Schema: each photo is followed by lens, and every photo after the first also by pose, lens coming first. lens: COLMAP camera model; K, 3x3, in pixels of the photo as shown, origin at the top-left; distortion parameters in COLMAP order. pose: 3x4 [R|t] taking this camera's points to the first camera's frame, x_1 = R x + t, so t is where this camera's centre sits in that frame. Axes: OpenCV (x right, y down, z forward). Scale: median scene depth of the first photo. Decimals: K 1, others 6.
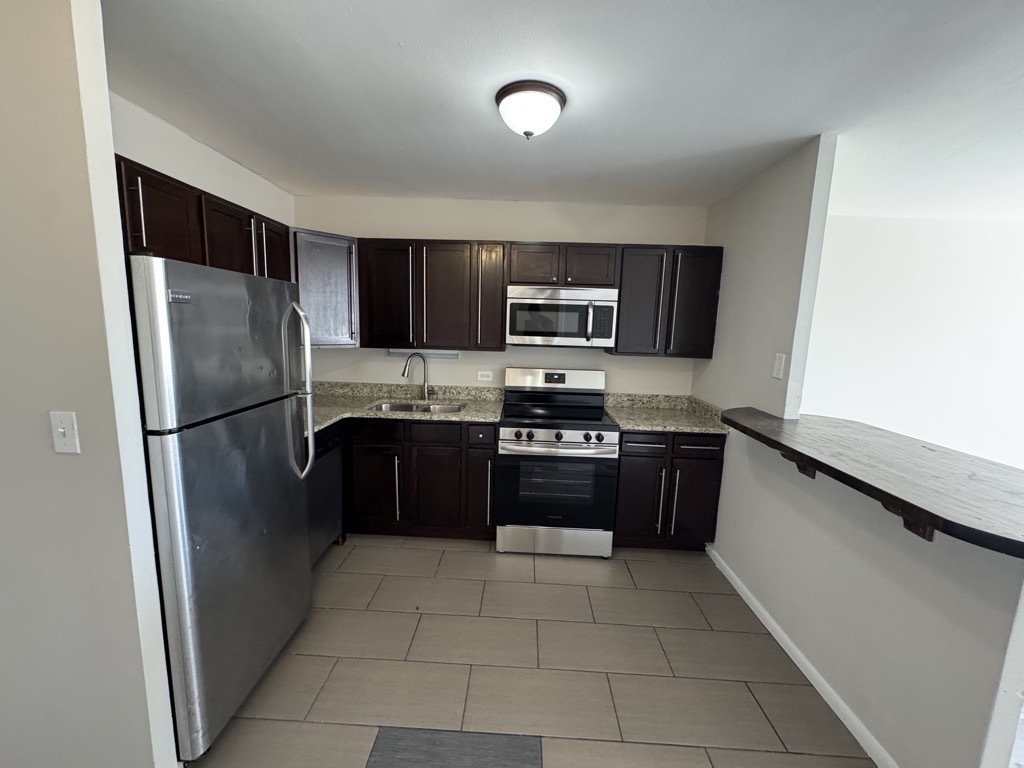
lens RADIAL K [[408.4, 0, 511.9], [0, 408.4, 383.0], [0, 0, 1]] dist [-0.000126, -0.000017]
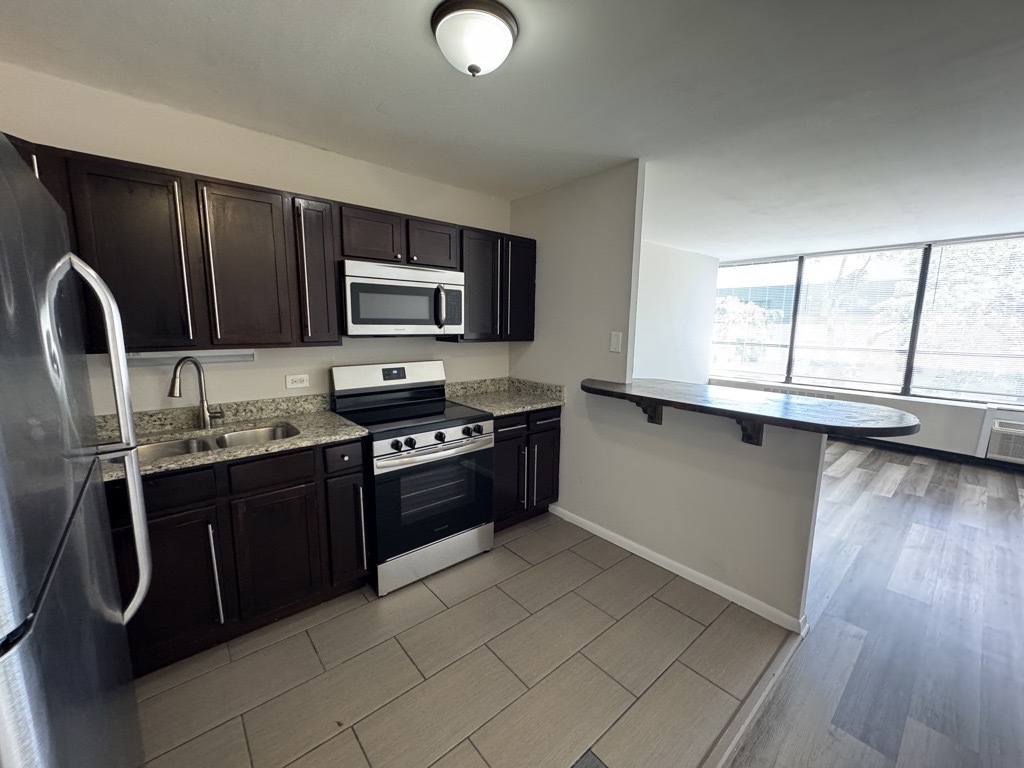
lens RADIAL K [[408.4, 0, 509.4], [0, 408.4, 383.0], [0, 0, 1]] dist [-0.000126, -0.000017]
pose [[0.739197, -0.119697, 0.662767, -0.318695], [0.106622, 0.992468, 0.060323, -0.020537], [-0.664995, 0.026075, 0.746392, 0.222770]]
